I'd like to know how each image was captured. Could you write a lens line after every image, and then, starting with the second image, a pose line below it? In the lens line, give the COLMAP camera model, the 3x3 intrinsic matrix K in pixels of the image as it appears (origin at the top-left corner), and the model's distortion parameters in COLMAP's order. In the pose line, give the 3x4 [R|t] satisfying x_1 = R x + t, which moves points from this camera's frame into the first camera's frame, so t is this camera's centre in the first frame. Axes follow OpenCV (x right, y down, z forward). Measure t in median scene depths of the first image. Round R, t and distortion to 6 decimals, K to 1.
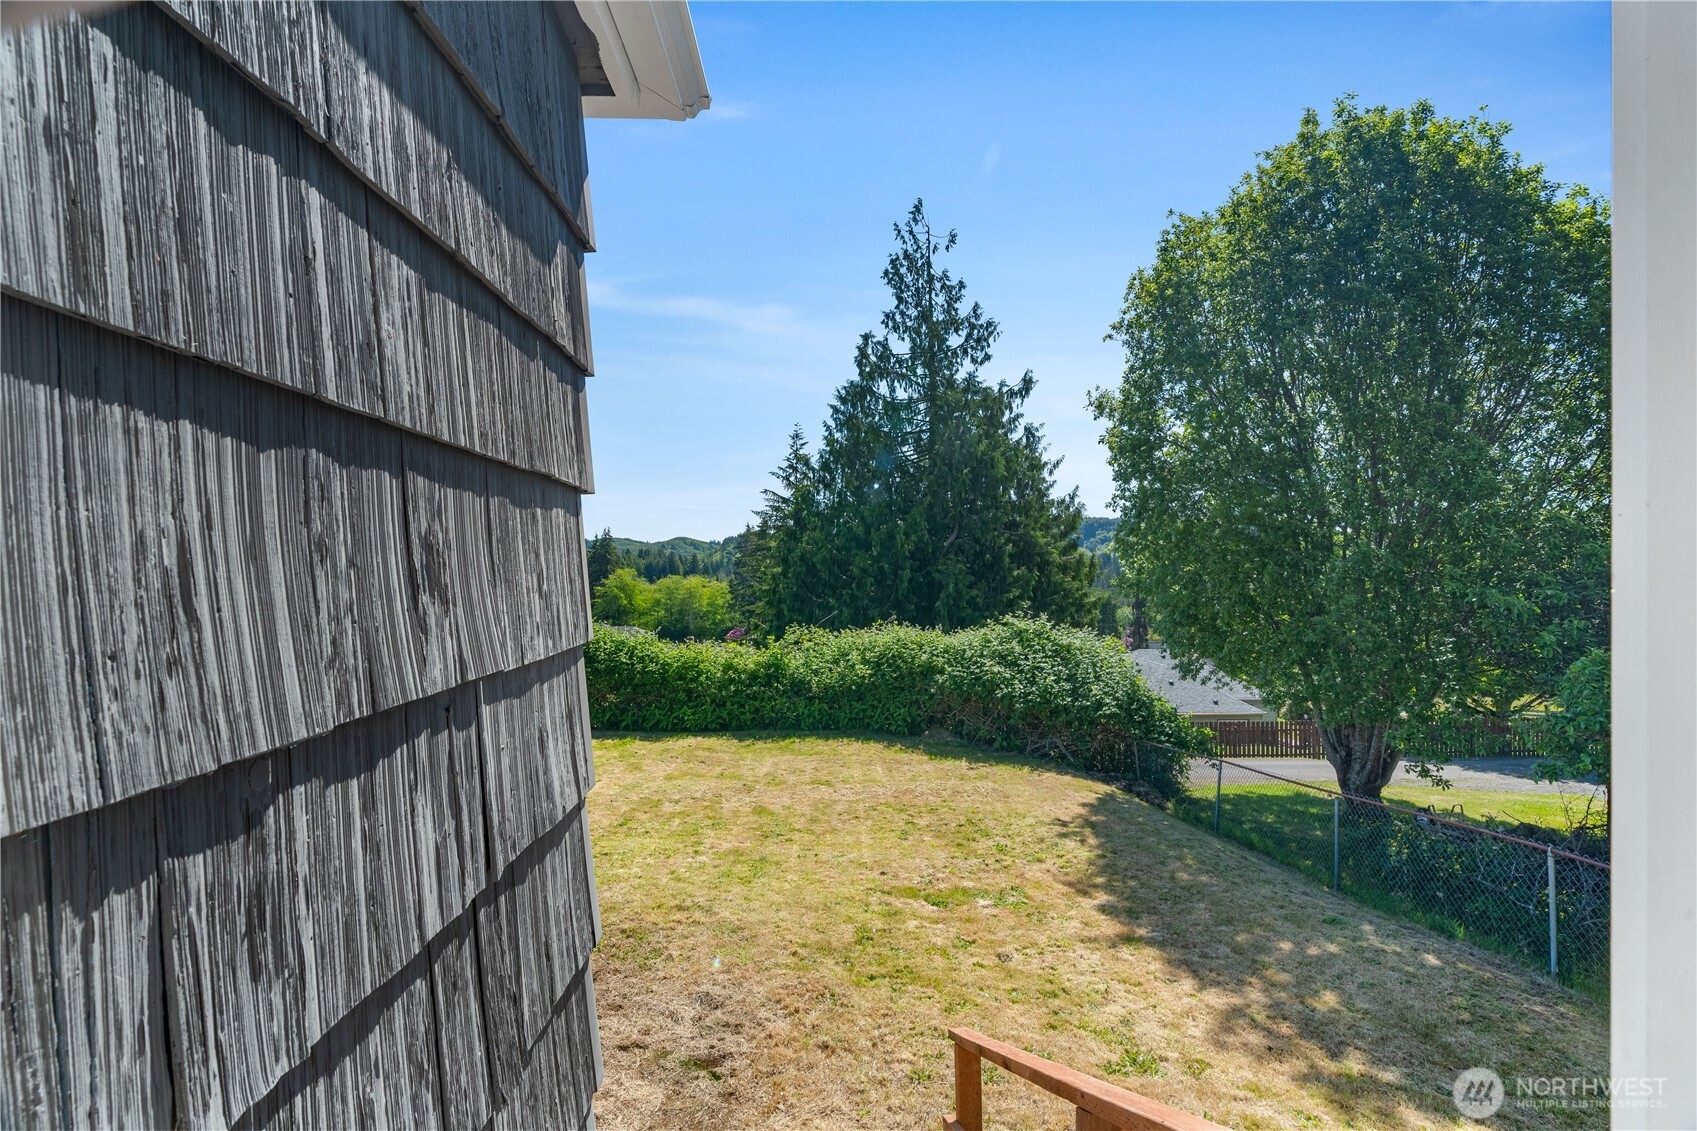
lens RADIAL K [[771.4, 0, 862.5], [0, 771.4, 567.3], [0, 0, 1]] dist [-0.005472, 0.002474]
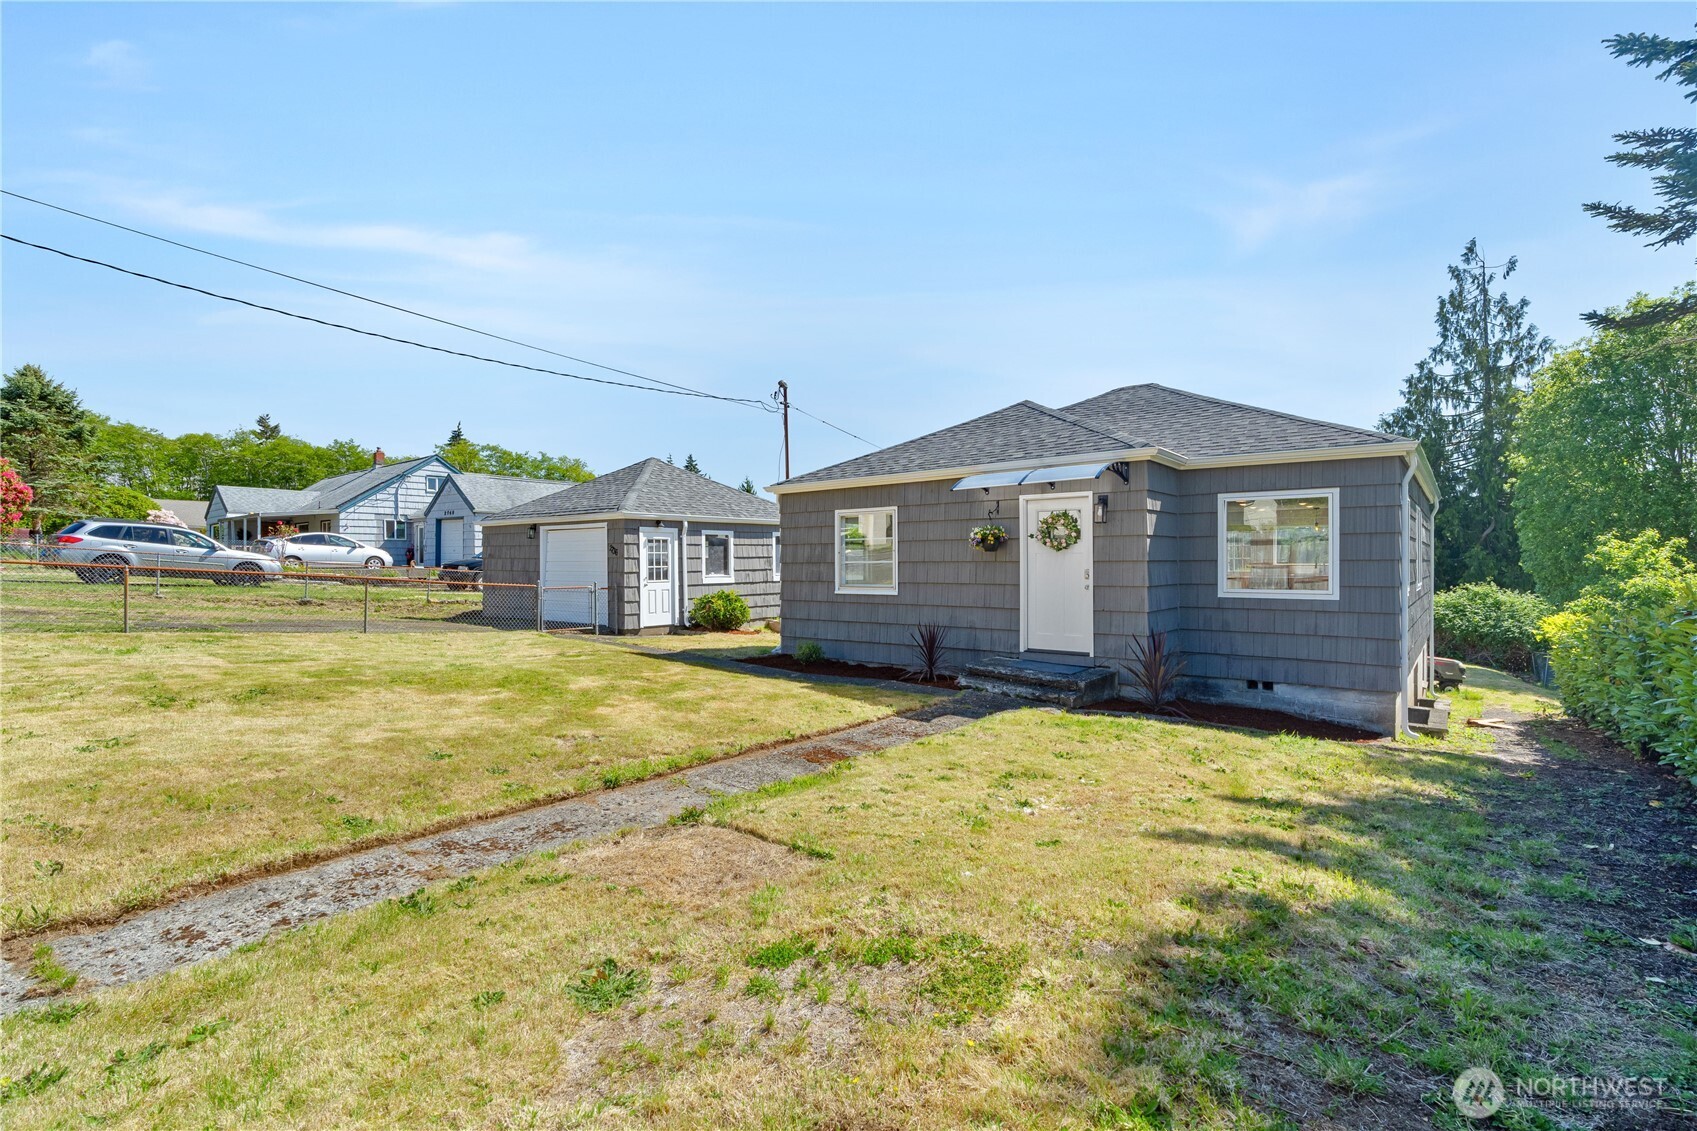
lens RADIAL K [[771.4, 0, 859.7], [0, 771.4, 569.3], [0, 0, 1]] dist [-0.005472, 0.002474]
pose [[0.756825, -0.002455, -0.653613, 0.266063], [0.011364, 0.999891, 0.009404, 0.001944], [0.653519, -0.014545, 0.756770, -1.017665]]
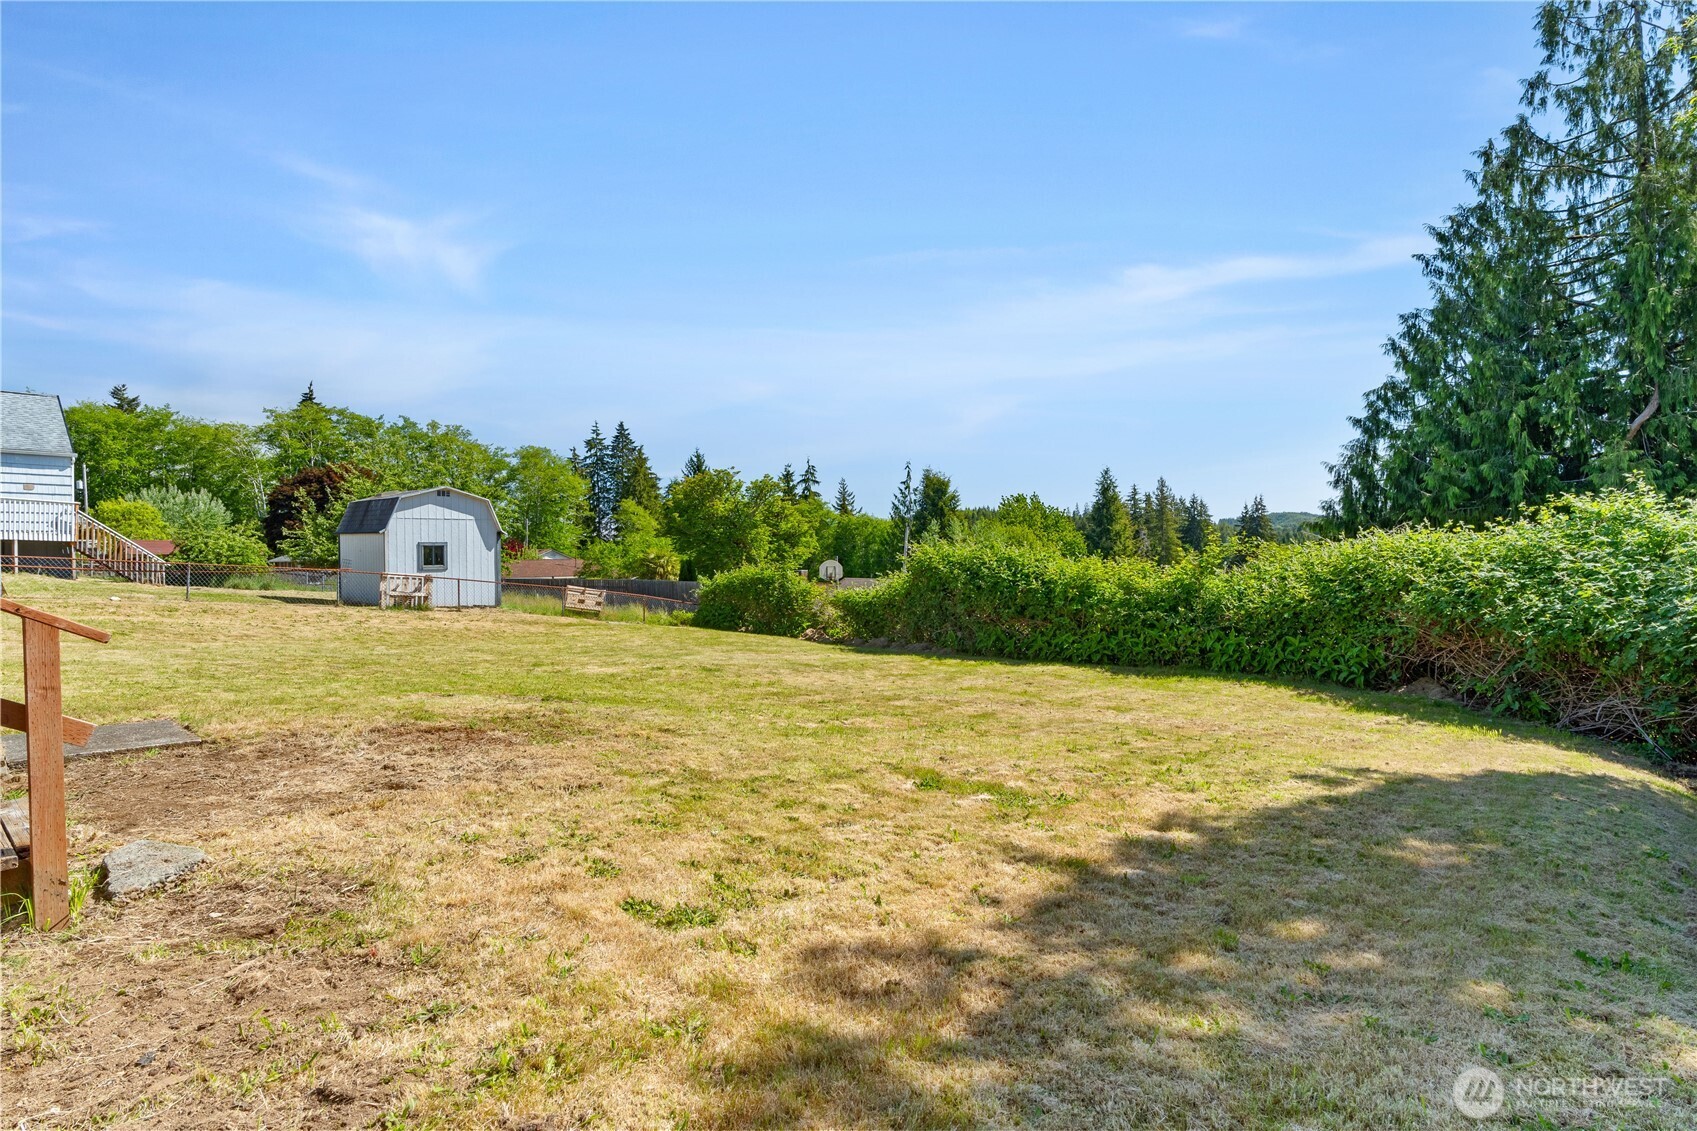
lens RADIAL K [[886.9, 0, 836.8], [0, 886.9, 558.9], [0, 0, 1]] dist [-0.006921, 0.004179]
pose [[0.709905, -0.016986, -0.704092, 0.251042], [0.024122, 0.999709, 0.000203, 0.092282], [0.703884, -0.017128, 0.710108, 0.150901]]
